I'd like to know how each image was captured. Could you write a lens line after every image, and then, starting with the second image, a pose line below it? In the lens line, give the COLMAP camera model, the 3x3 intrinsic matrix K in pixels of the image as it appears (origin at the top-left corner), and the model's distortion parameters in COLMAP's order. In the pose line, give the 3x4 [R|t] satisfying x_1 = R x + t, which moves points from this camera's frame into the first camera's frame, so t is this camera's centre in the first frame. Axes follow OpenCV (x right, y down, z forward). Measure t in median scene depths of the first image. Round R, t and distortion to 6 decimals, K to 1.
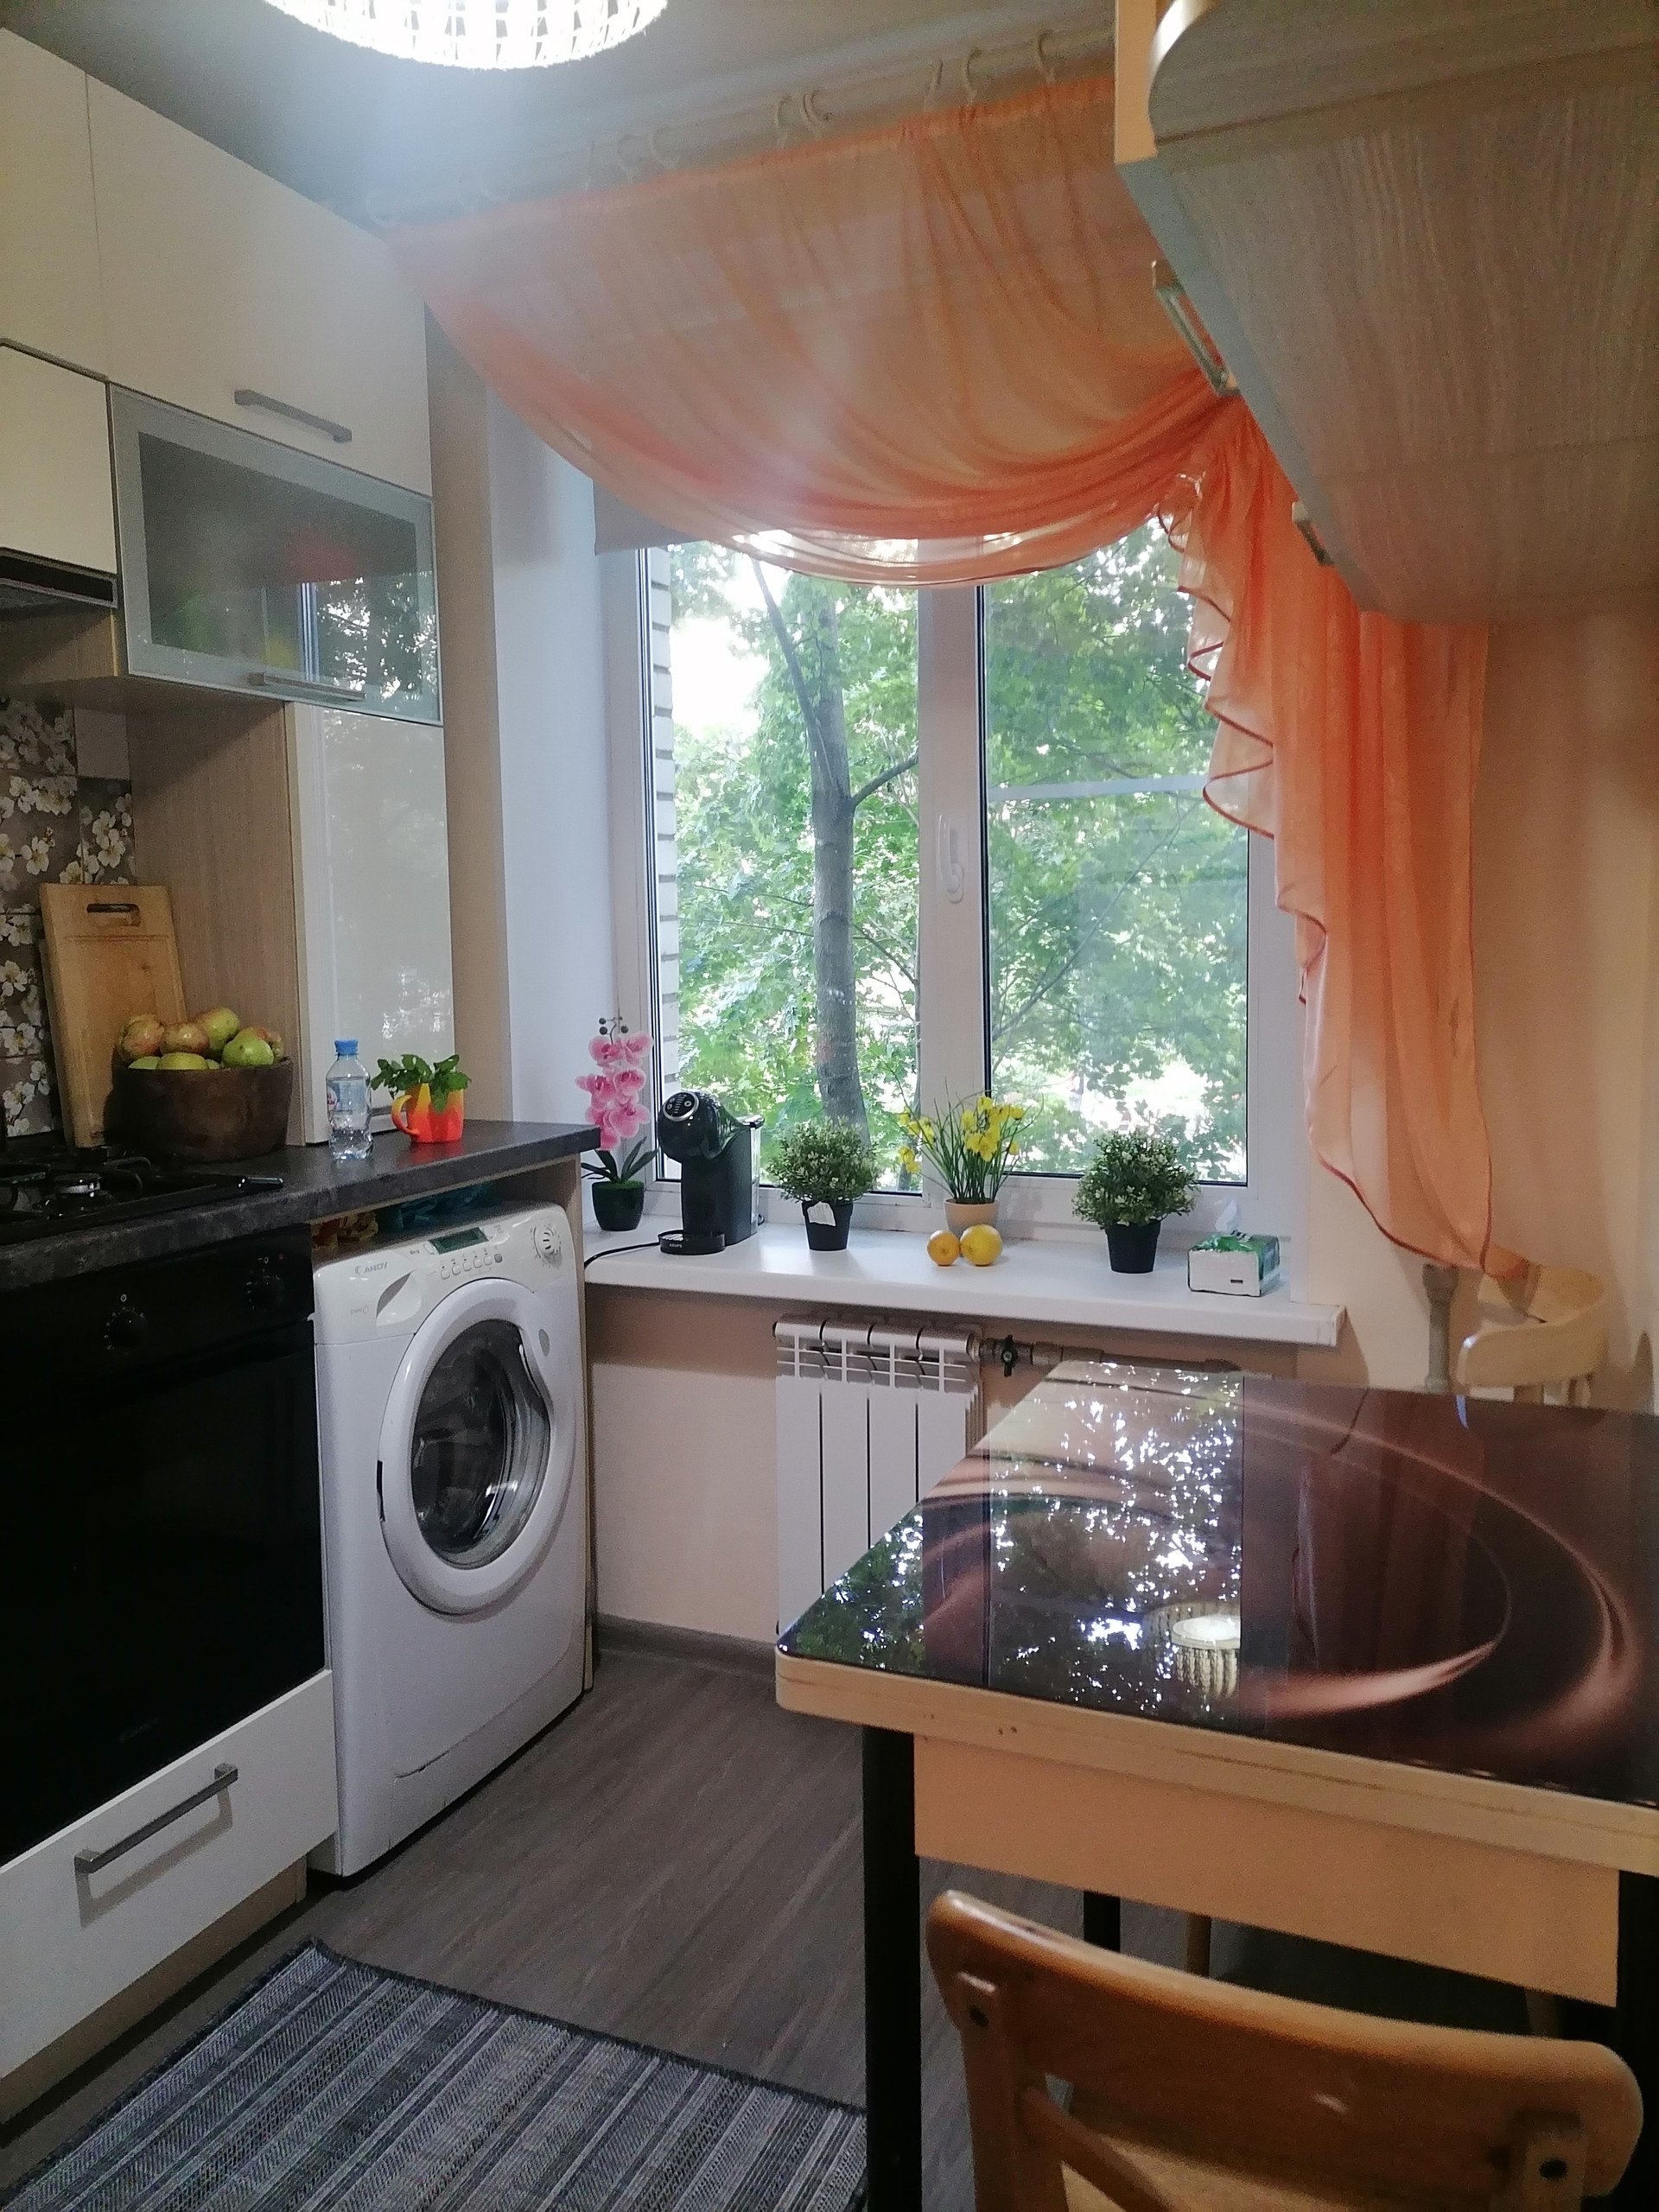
lens RADIAL K [[1625.6, 0, 820.0], [0, 1625.6, 1106.4], [0, 0, 1]] dist [0.044420, -0.020148]
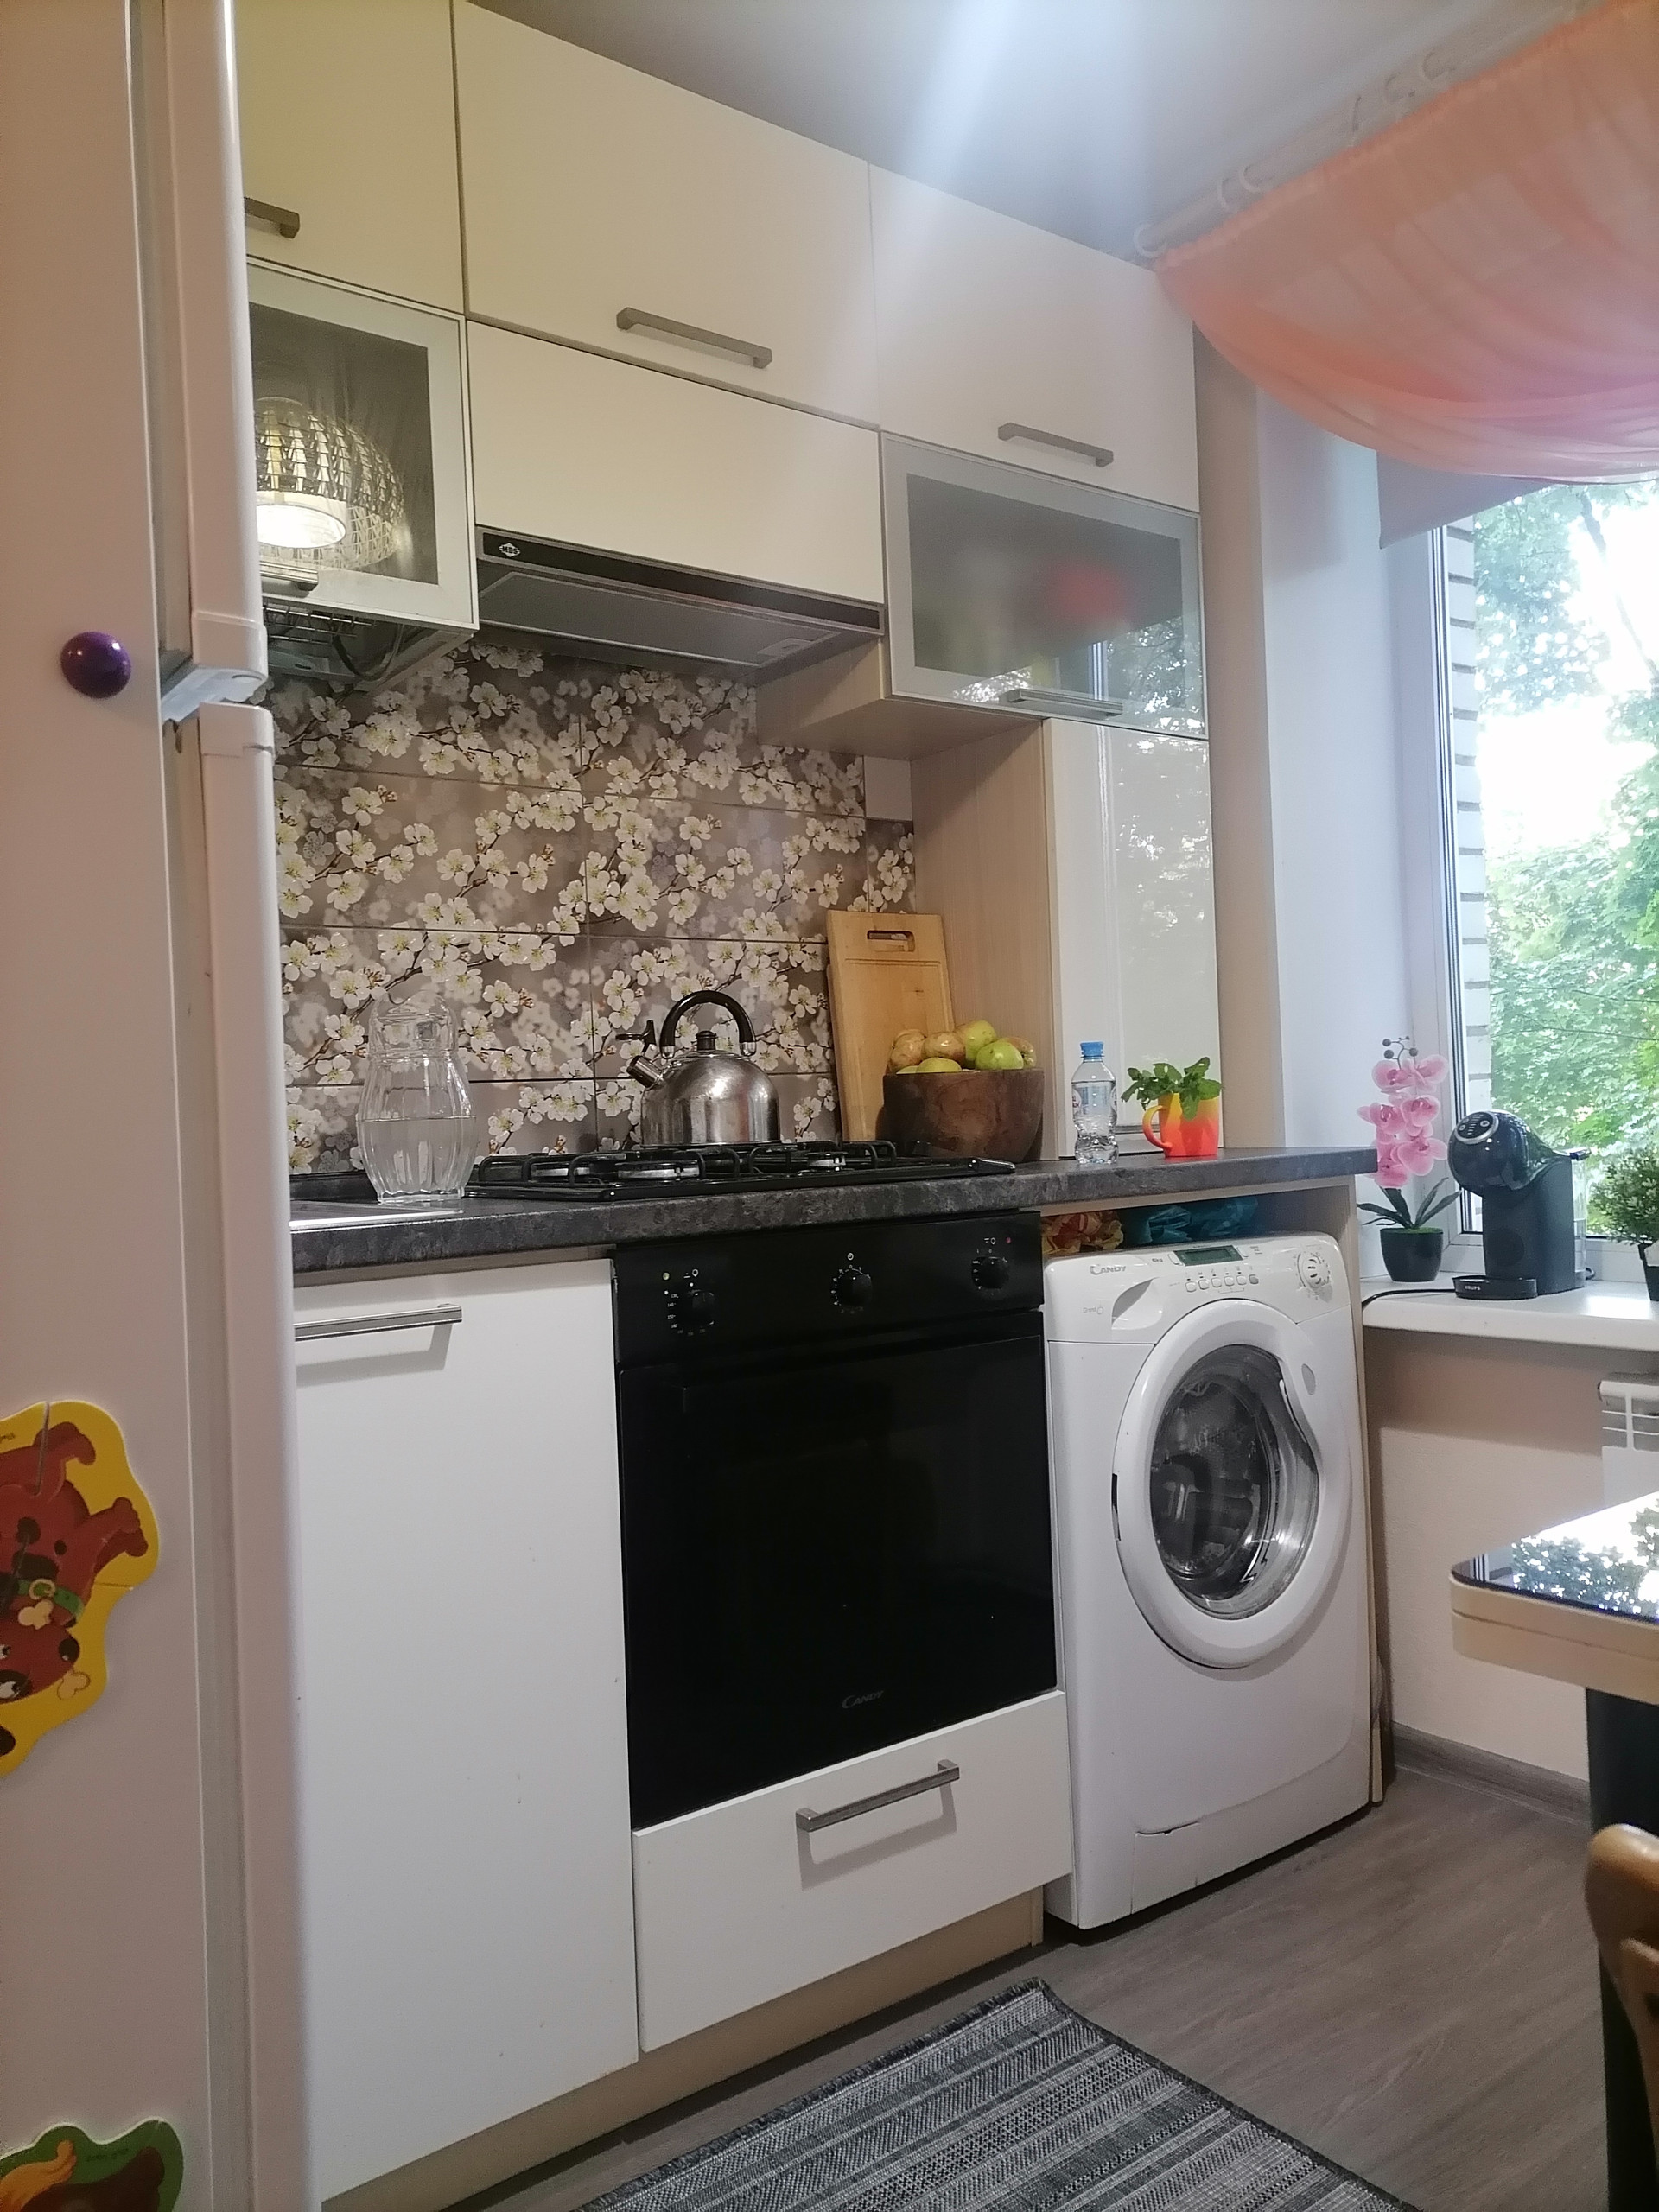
lens RADIAL K [[1625.6, 0, 834.5], [0, 1625.6, 1109.1], [0, 0, 1]] dist [0.044420, -0.020148]
pose [[0.872753, -0.024968, -0.487523, 0.048539], [-0.023375, 0.995408, -0.092823, 0.092254], [0.487602, 0.092407, 0.868162, 0.081886]]
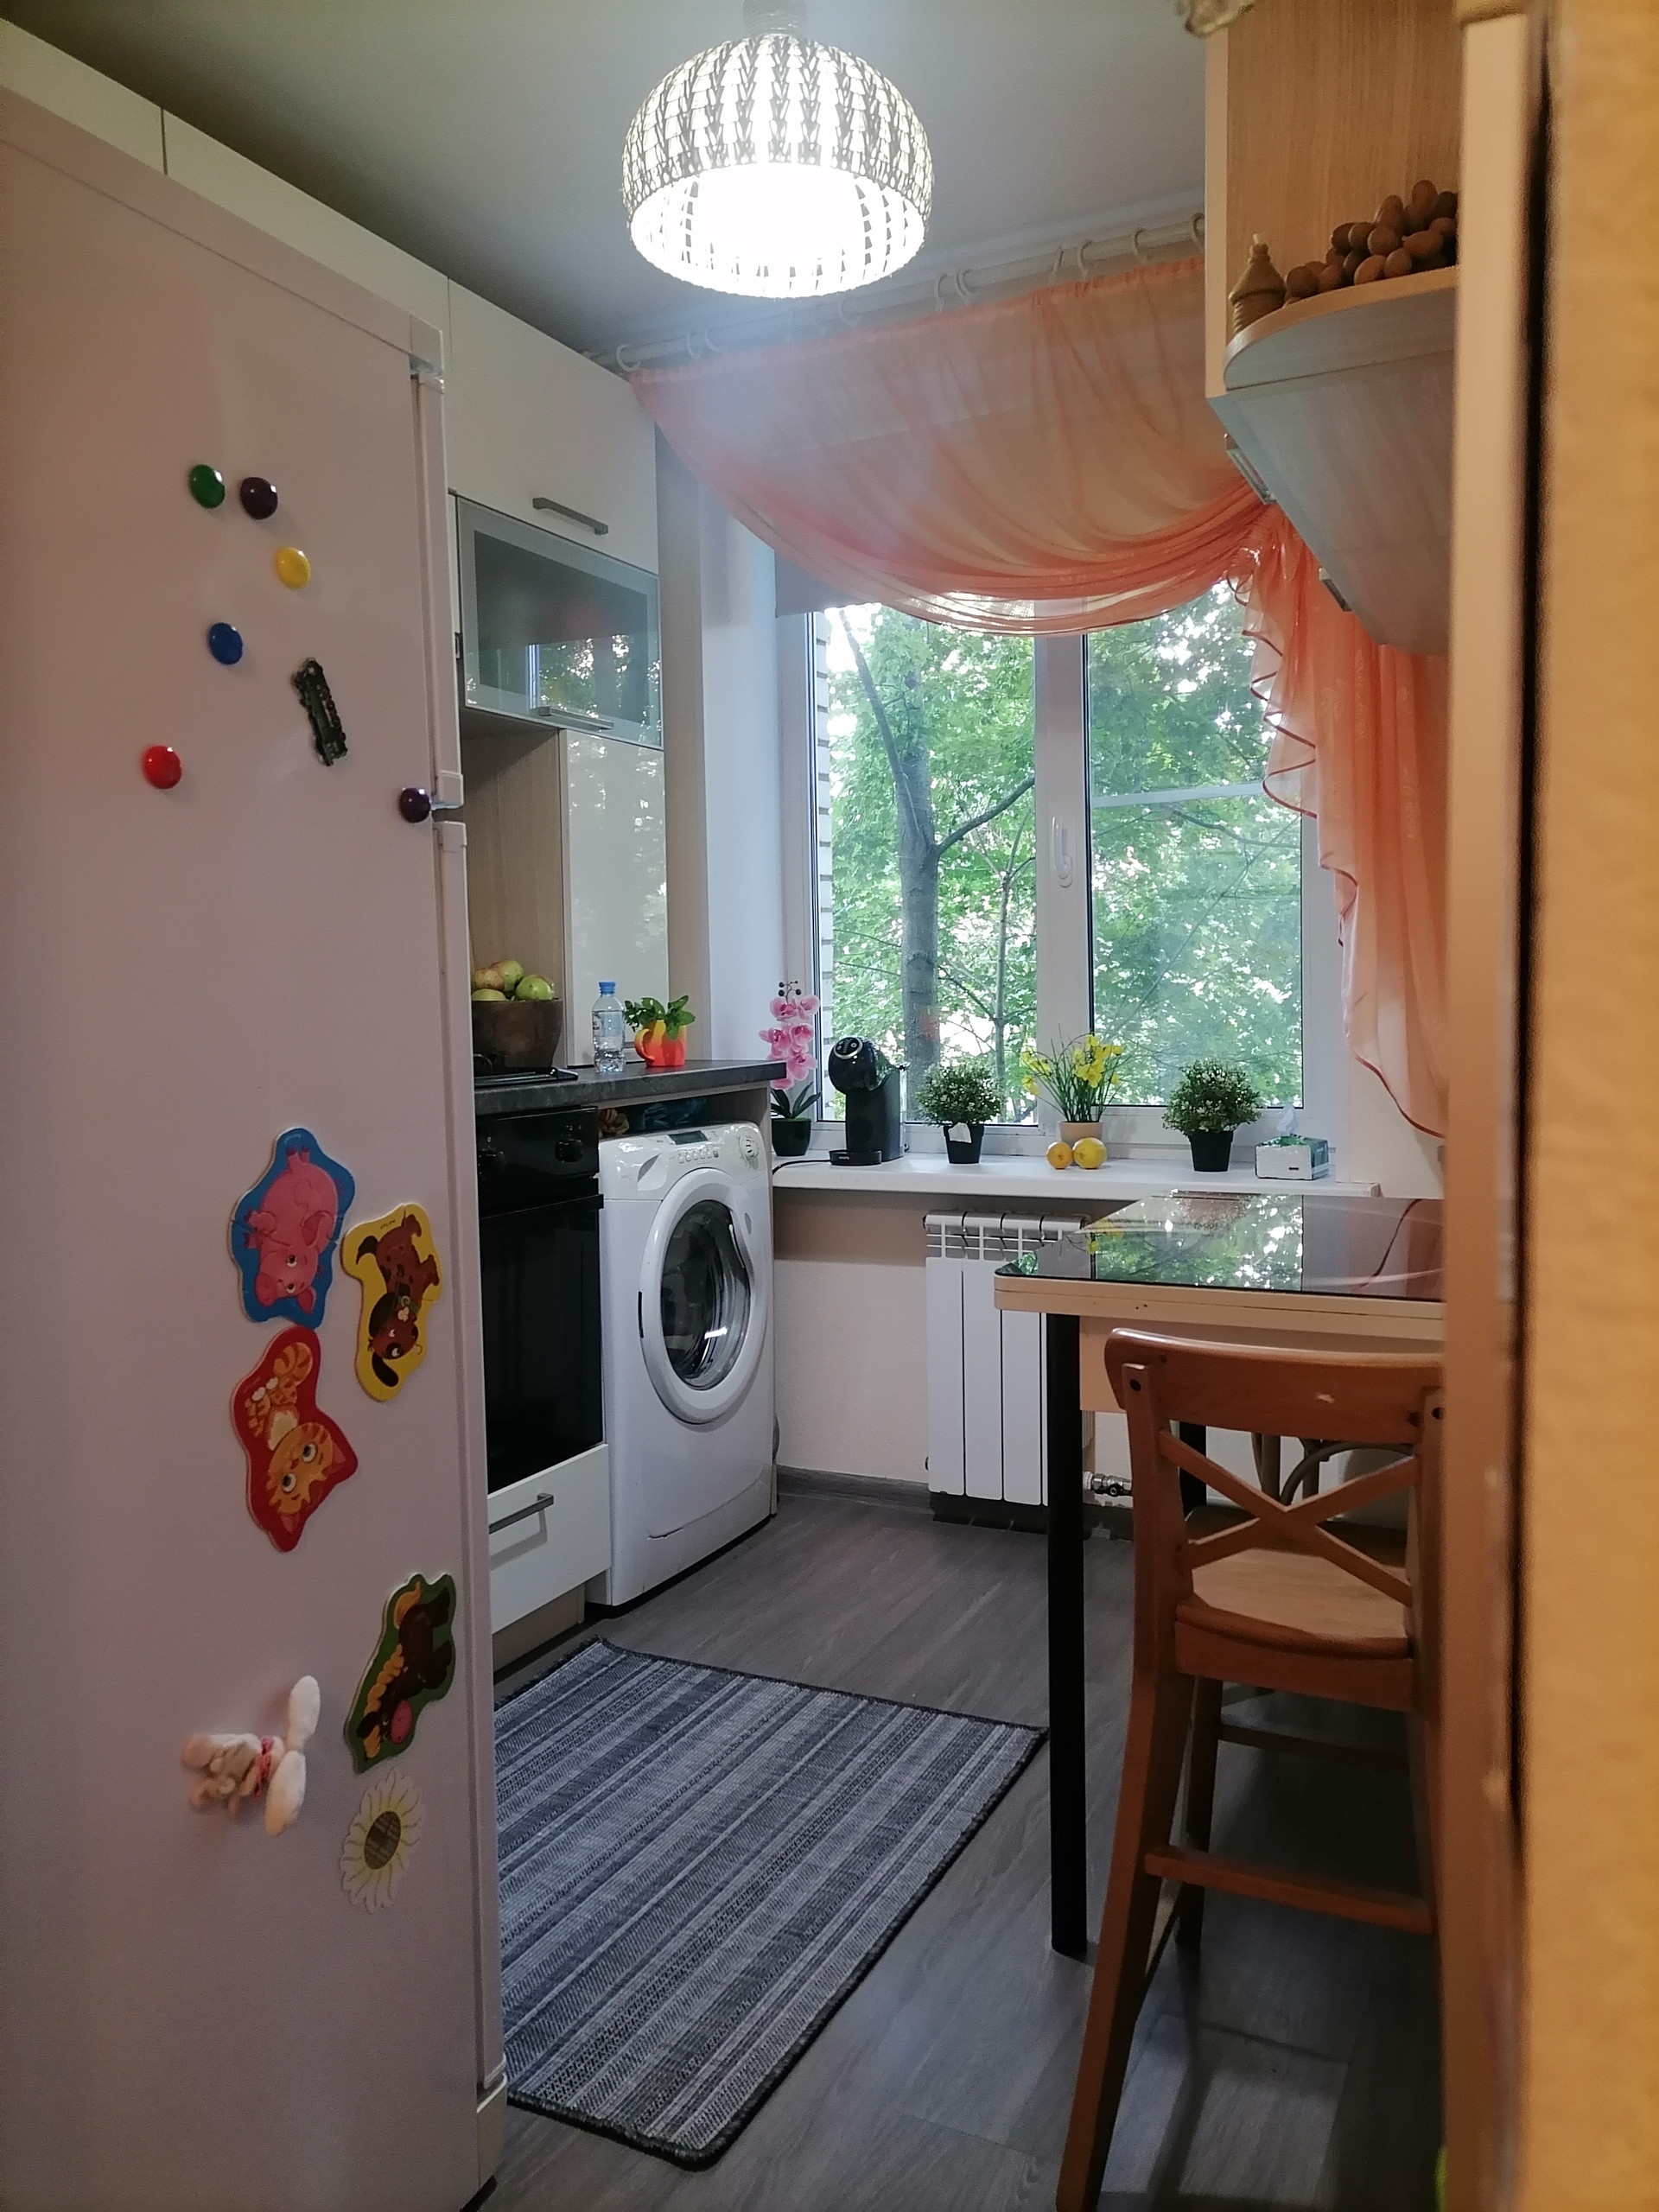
lens RADIAL K [[1625.6, 0, 826.2], [0, 1625.6, 1109.5], [0, 0, 1]] dist [0.044420, -0.020148]
pose [[0.999284, -0.001005, -0.037813, -0.063558], [-0.000405, 0.999305, -0.037261, 0.110276], [0.037824, 0.037250, 0.998590, -0.298603]]
